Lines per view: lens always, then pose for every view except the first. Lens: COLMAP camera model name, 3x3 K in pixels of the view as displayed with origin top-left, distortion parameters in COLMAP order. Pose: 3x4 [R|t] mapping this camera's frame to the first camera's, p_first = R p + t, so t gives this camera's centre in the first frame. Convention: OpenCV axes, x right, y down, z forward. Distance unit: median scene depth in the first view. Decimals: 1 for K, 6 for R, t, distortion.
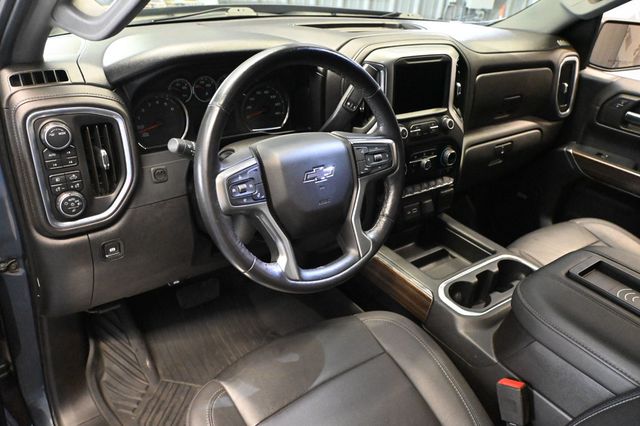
lens RADIAL K [[481.6, 0, 320.0], [0, 481.6, 213.0], [0, 0, 1]] dist [-0.001832, -0.000155]
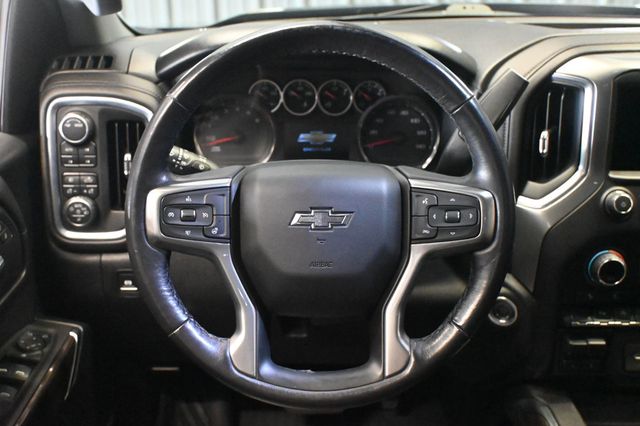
lens RADIAL K [[699.4, 0, 320.0], [0, 699.4, 213.0], [0, 0, 1]] dist [0.005791, -0.004102]
pose [[0.809739, 0.146681, -0.568162, 0.498918], [-0.234215, 0.968571, -0.083747, -0.012200], [0.538021, 0.200885, 0.818644, 0.240455]]
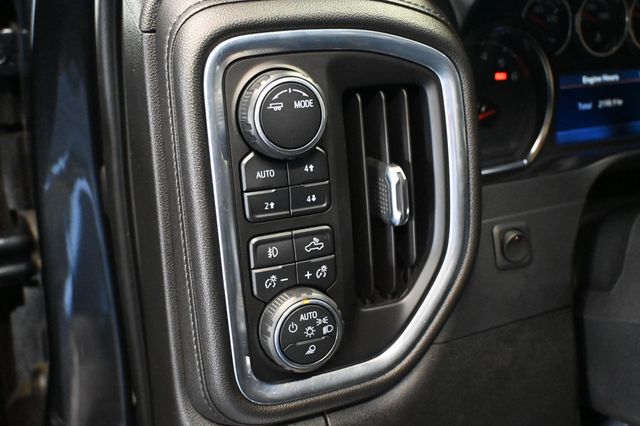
lens RADIAL K [[699.4, 0, 320.0], [0, 699.4, 213.0], [0, 0, 1]] dist [0.005791, -0.004102]
pose [[0.968812, -0.004223, -0.247760, -0.390645], [-0.033409, 0.988499, -0.147488, -0.026847], [0.245533, 0.151165, 0.957529, 0.546391]]
